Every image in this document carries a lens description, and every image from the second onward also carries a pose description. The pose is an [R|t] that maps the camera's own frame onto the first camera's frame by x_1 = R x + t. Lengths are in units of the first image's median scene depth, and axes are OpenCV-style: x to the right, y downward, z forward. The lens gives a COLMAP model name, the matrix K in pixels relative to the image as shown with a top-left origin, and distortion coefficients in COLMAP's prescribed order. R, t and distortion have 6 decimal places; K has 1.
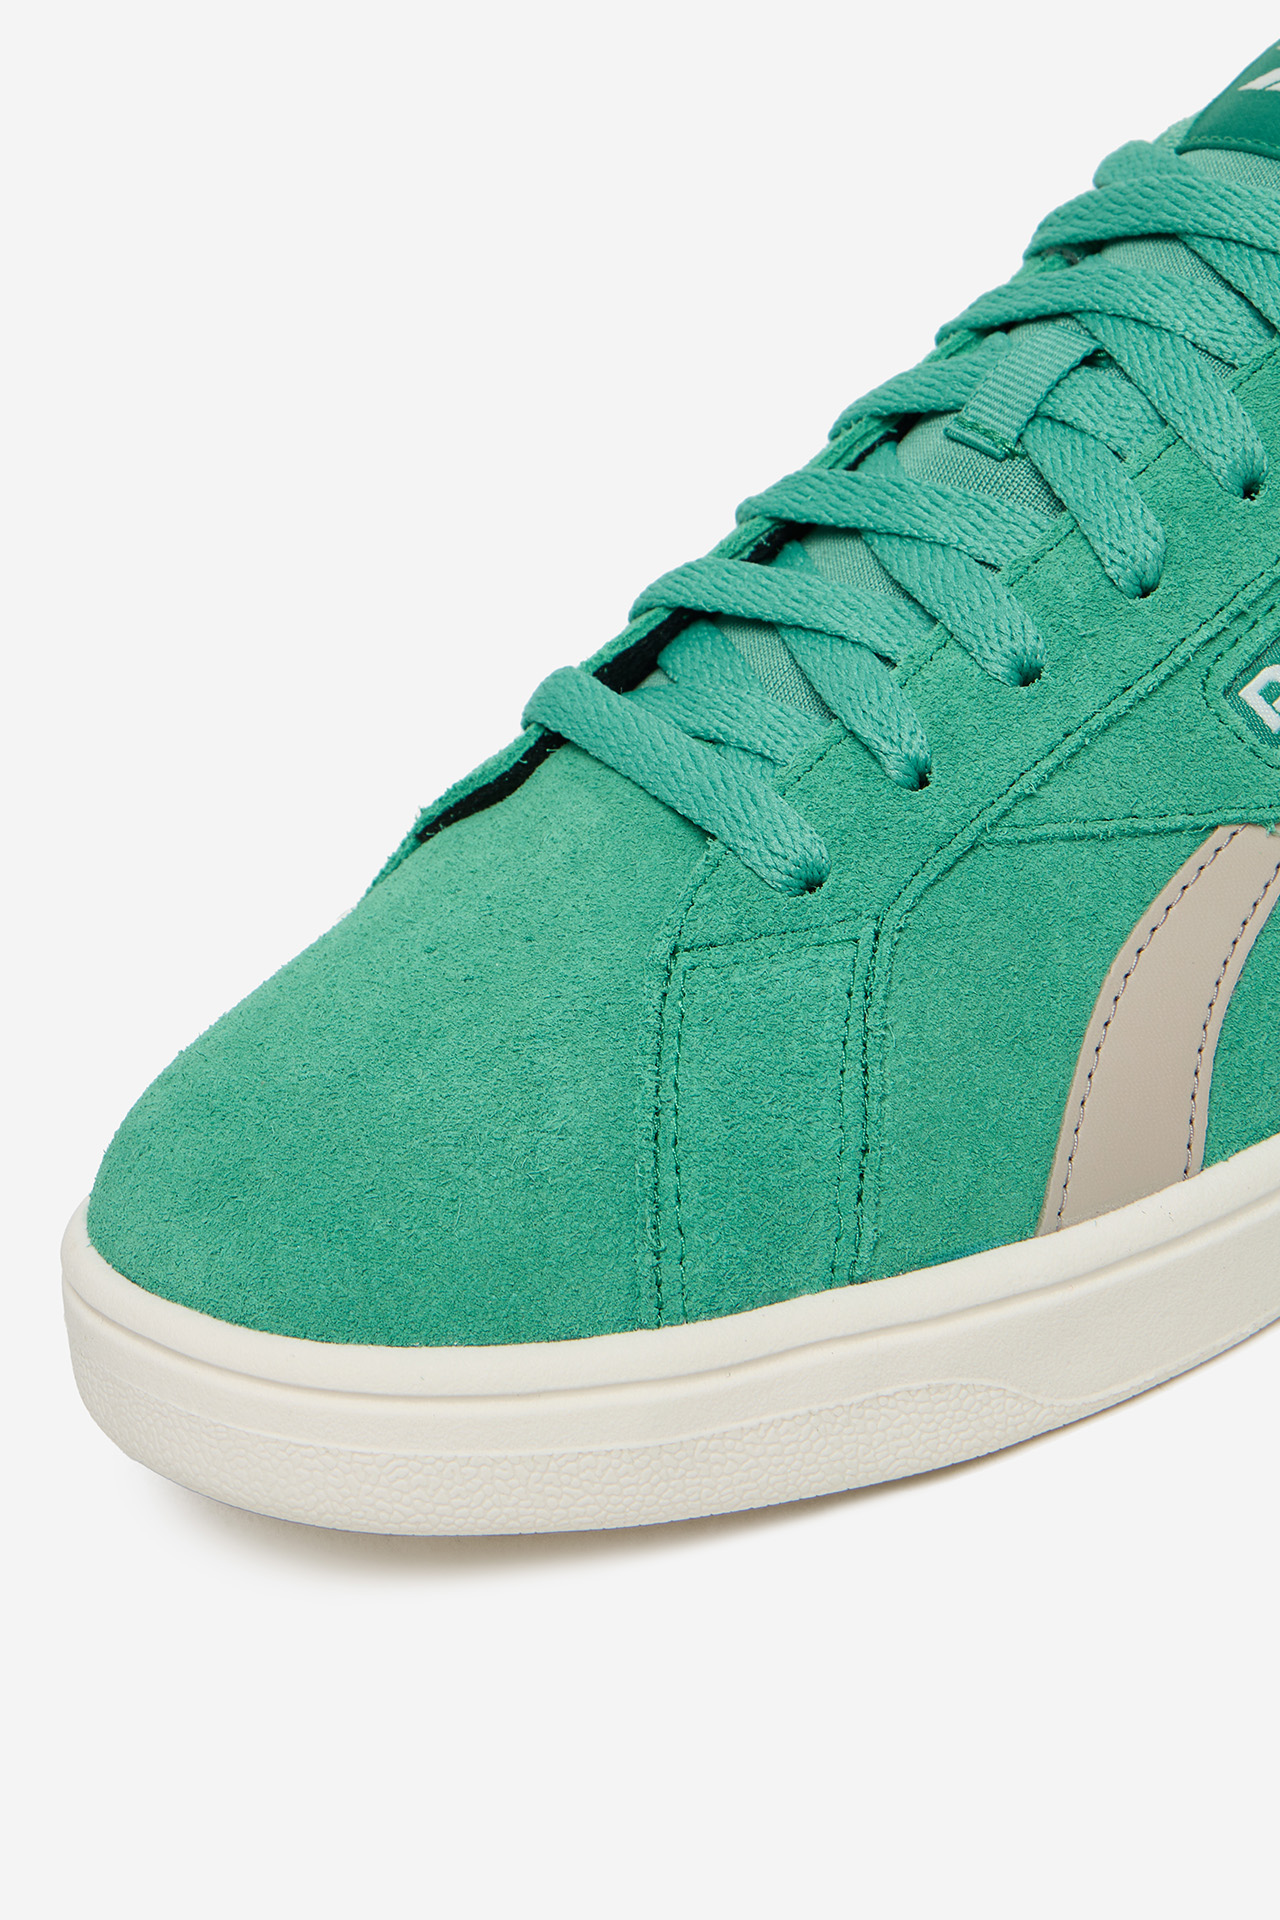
lens RADIAL K [[4484.4, 0, 640.0], [0, 4484.4, 960.0], [0, 0, 1]] dist [-0.116939, -0.392389]
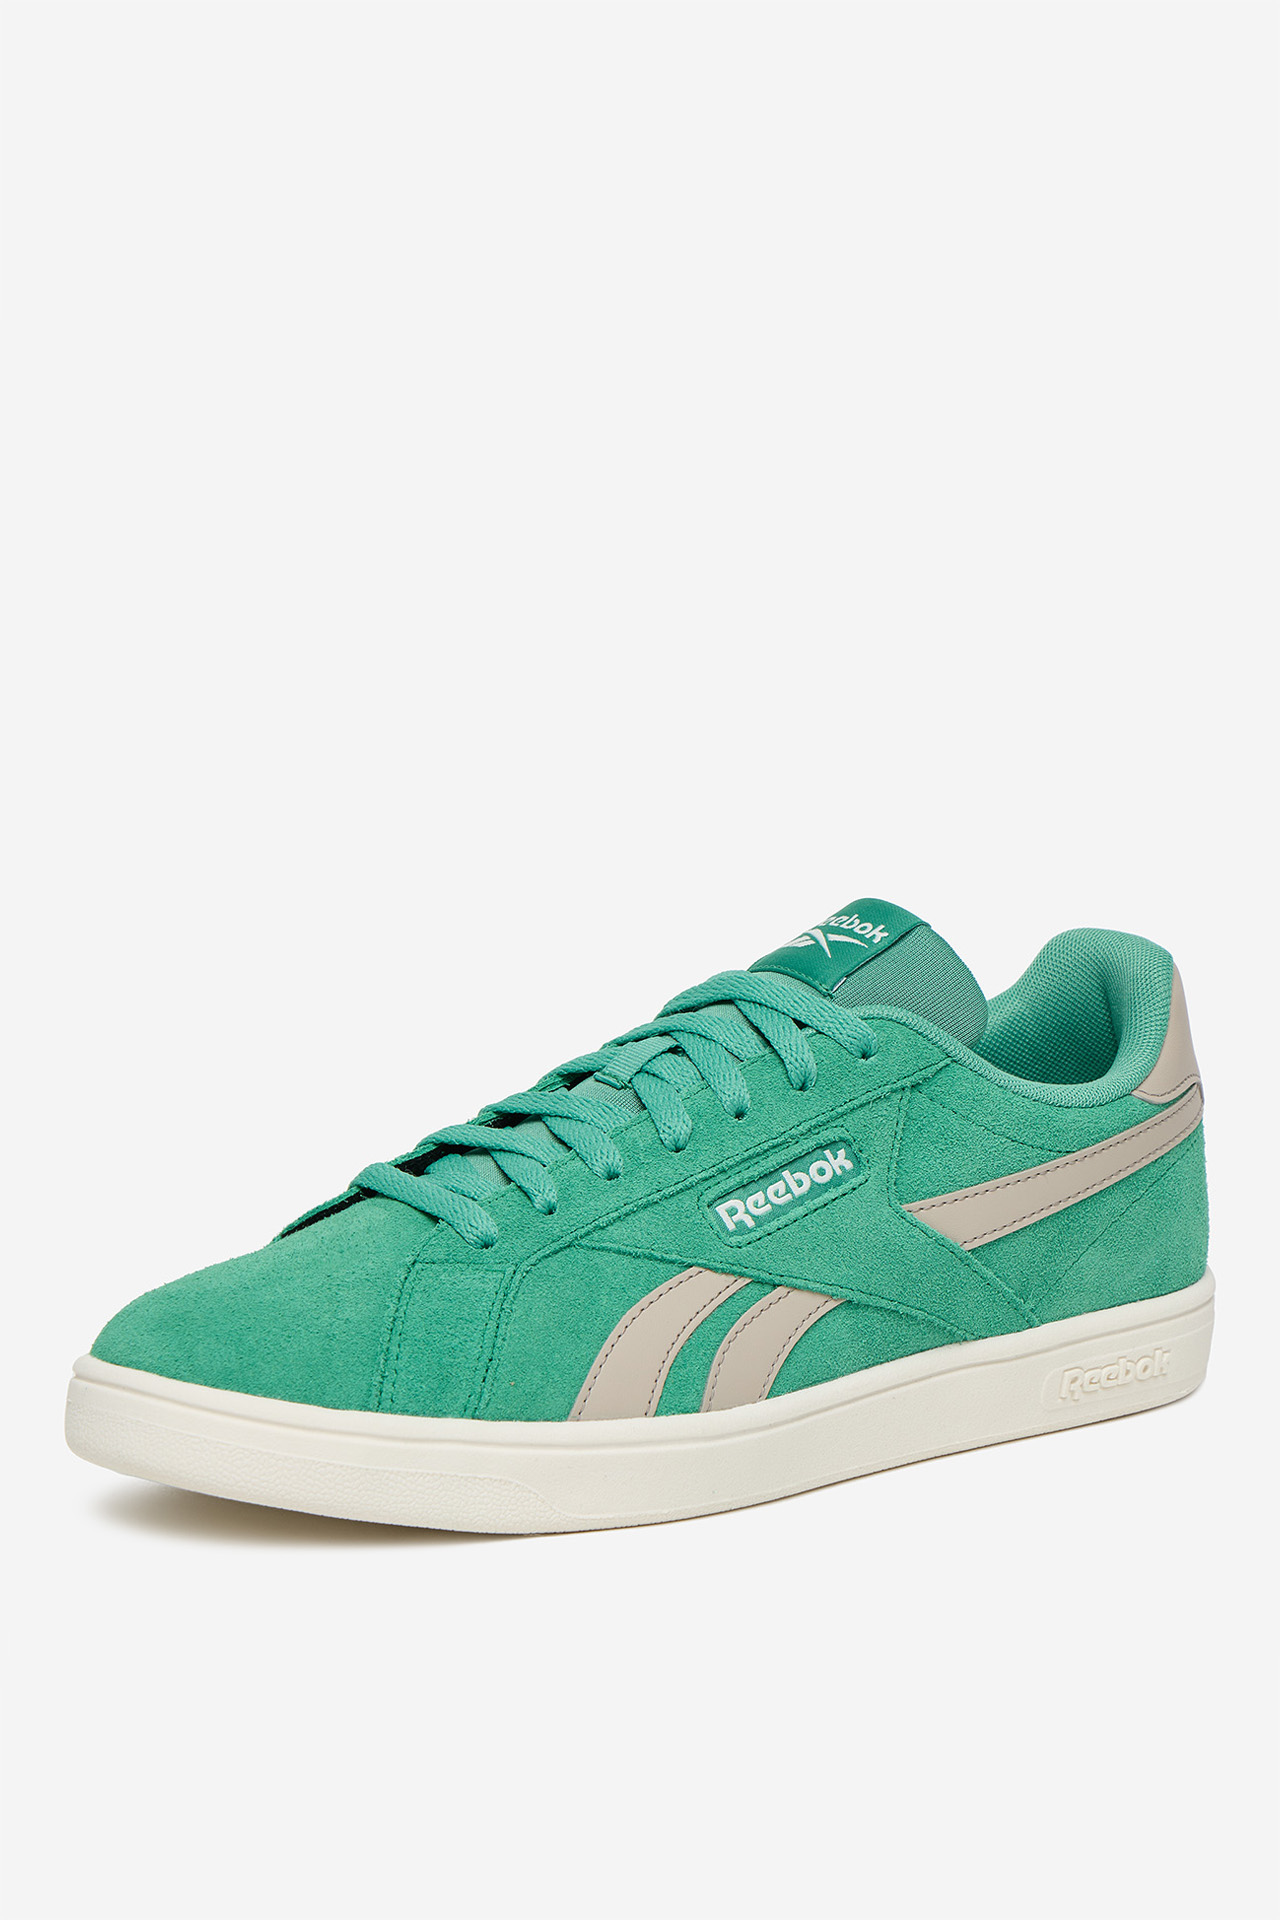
lens RADIAL K [[5710.4, 0, 640.0], [0, 5710.4, 960.0], [0, 0, 1]] dist [0.089489, 0.418769]
pose [[0.981600, 0.188713, 0.029143, 0.006580], [-0.171022, 0.936738, -0.305406, 0.623931], [-0.084933, 0.294803, 0.951776, -1.456935]]
